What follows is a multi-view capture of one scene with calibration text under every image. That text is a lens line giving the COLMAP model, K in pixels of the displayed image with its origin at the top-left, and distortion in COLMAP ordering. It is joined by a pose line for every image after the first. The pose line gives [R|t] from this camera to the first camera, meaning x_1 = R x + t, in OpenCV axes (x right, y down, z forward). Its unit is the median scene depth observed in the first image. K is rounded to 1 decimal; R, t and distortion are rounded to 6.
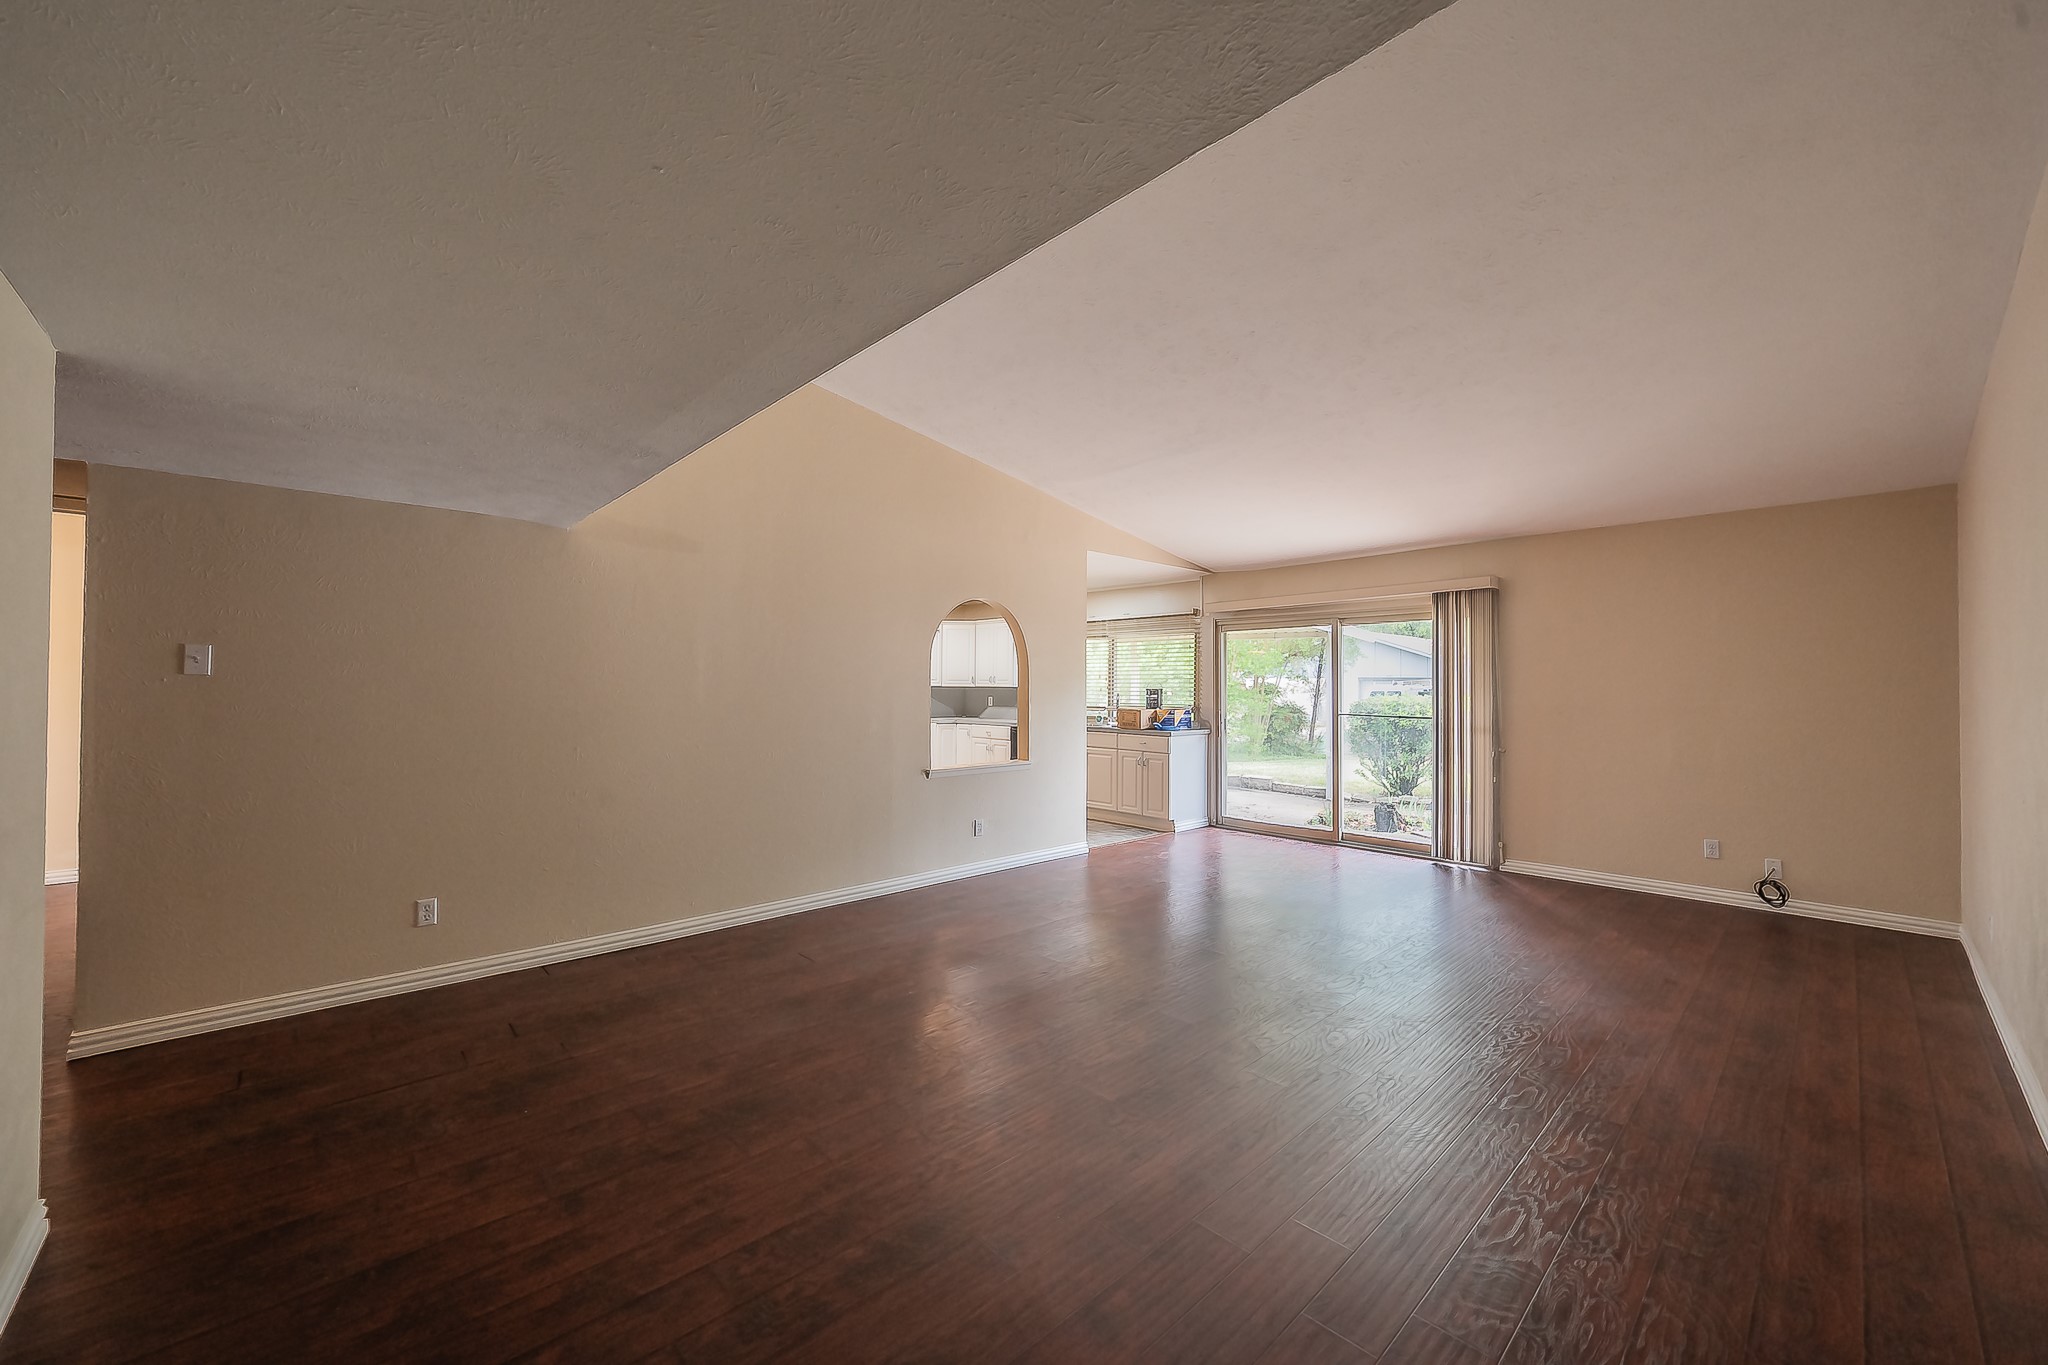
lens RADIAL K [[782.9, 0, 1024.0], [0, 782.9, 682.5], [0, 0, 1]] dist [-0.001773, -0.000069]
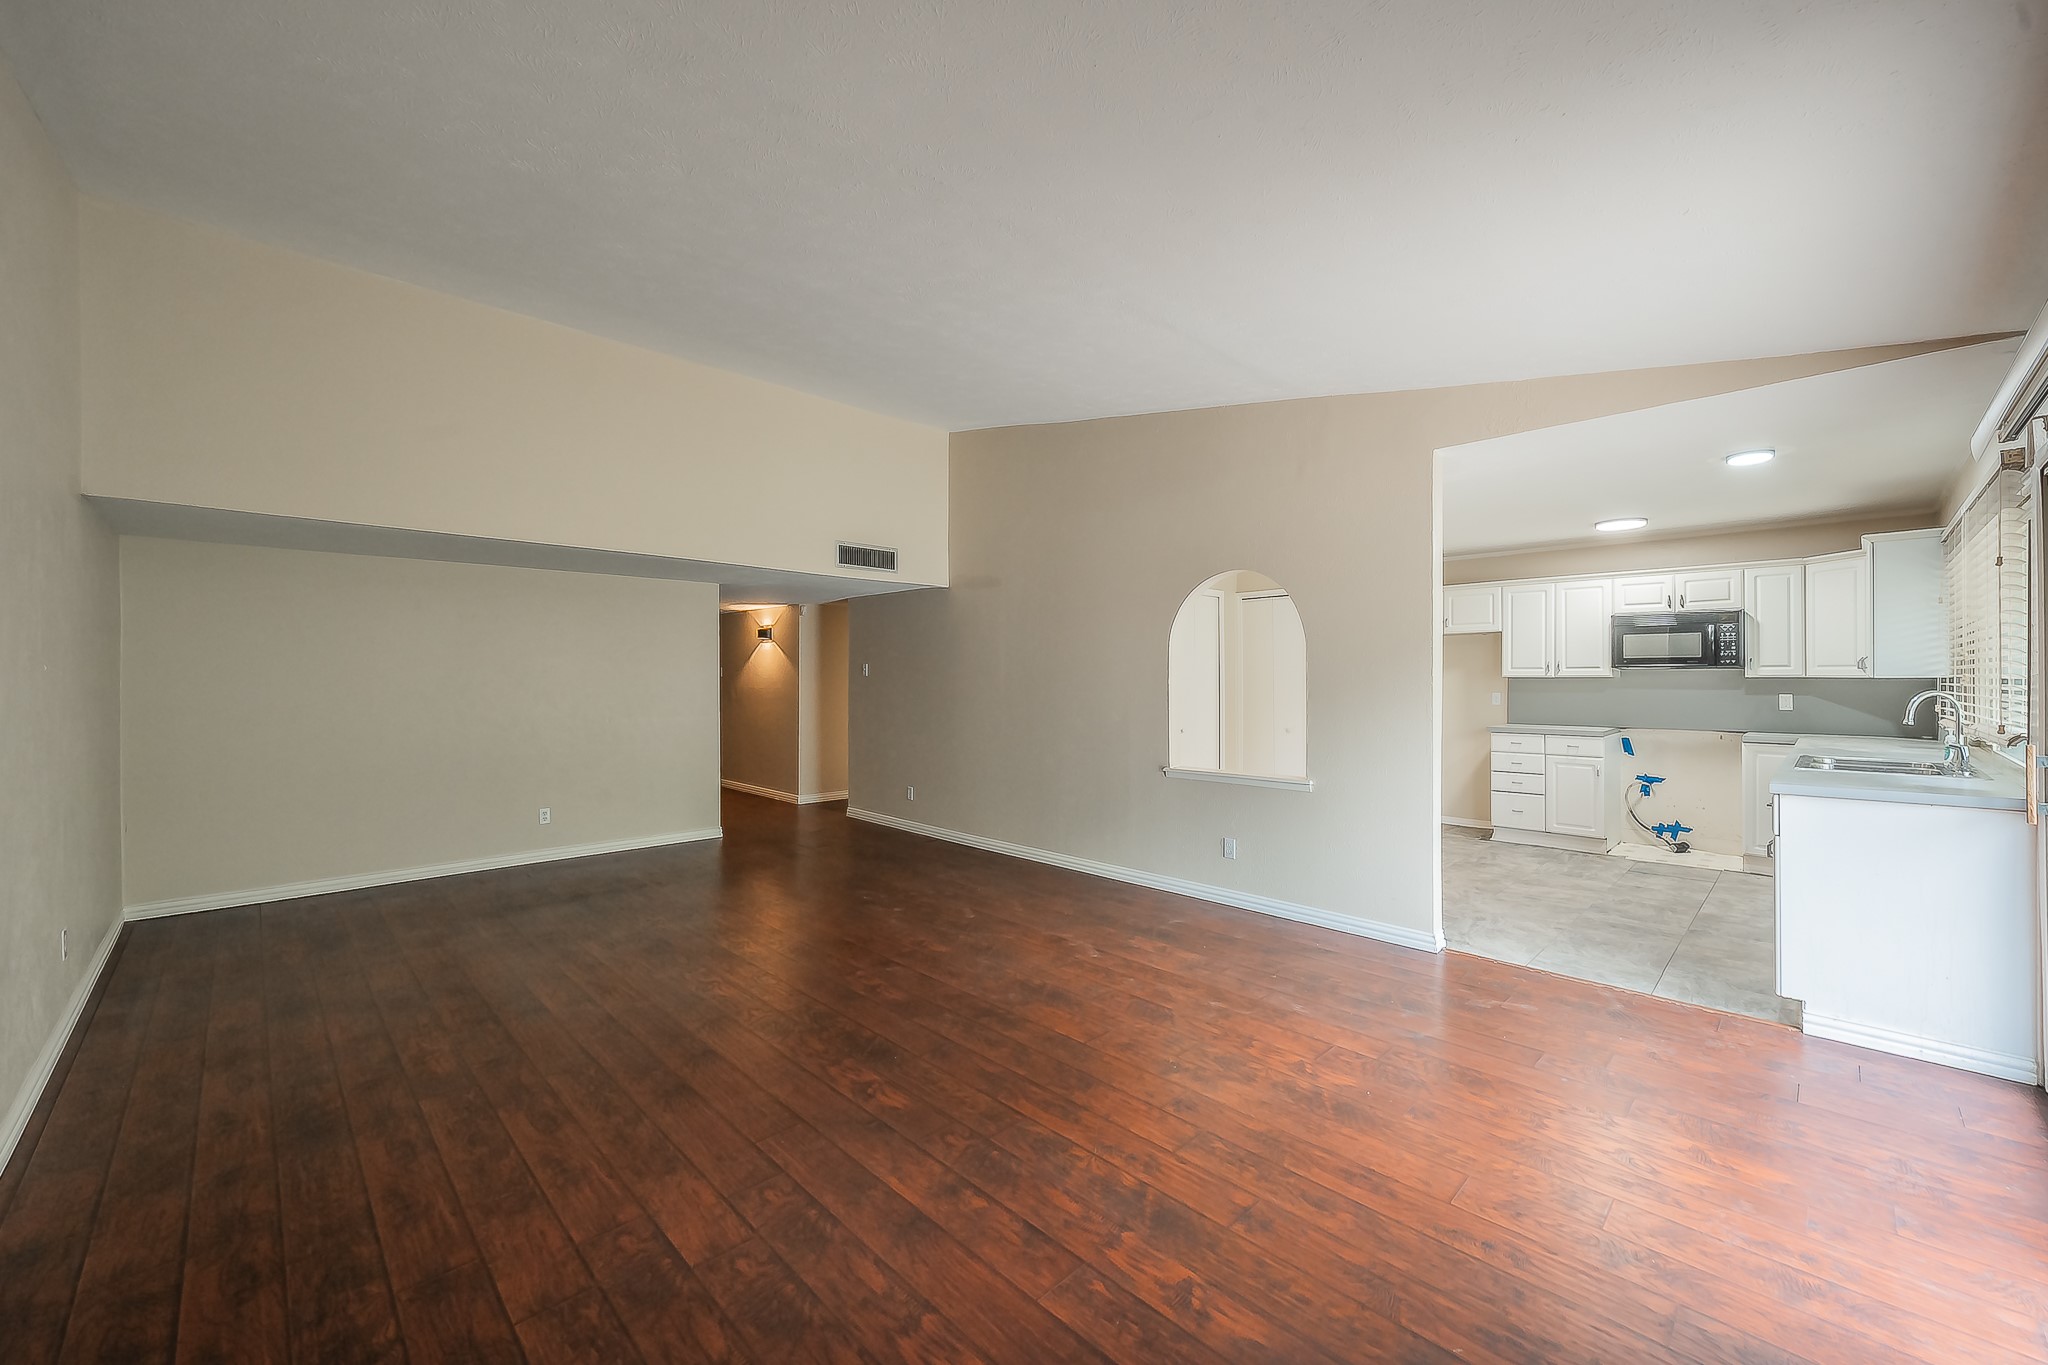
lens RADIAL K [[782.9, 0, 1024.0], [0, 782.9, 682.5], [0, 0, 1]] dist [-0.001773, -0.000069]
pose [[0.006901, 0.004295, -0.999967, 0.701763], [0.009209, 0.999948, 0.004359, 0.002803], [0.999934, -0.009239, 0.006861, 0.695752]]
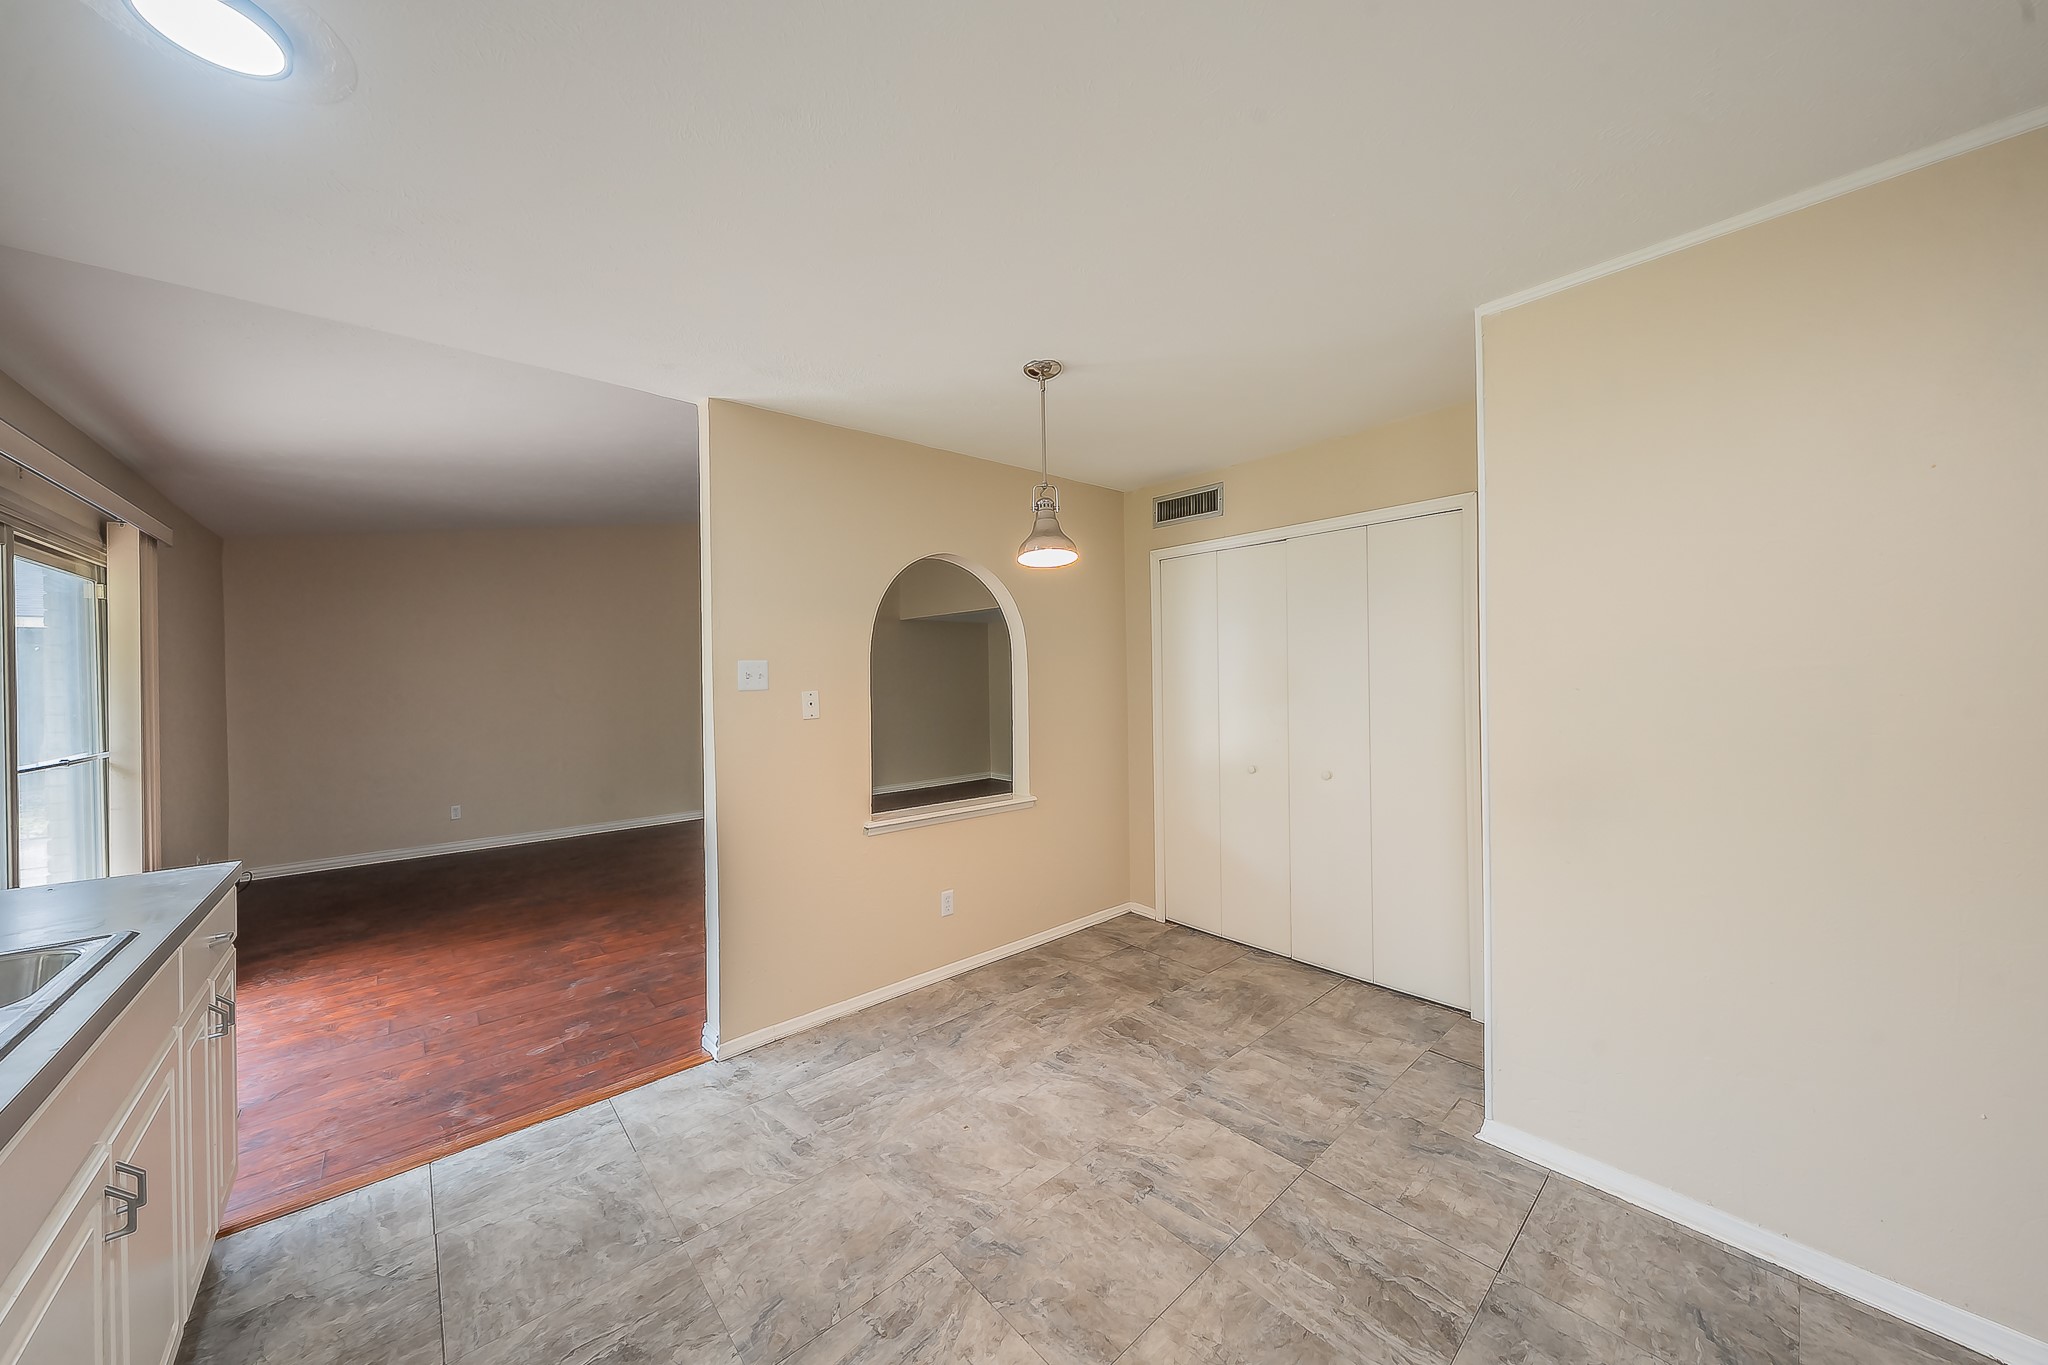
lens RADIAL K [[700.6, 0, 1017.0], [0, 700.6, 673.4], [0, 0, 1]] dist [0.000215, -0.000034]
pose [[-0.999247, 0.014684, 0.035902, -0.128734], [0.014324, 0.999845, -0.010271, -0.000885], [-0.036047, -0.009749, -0.999303, 1.455241]]
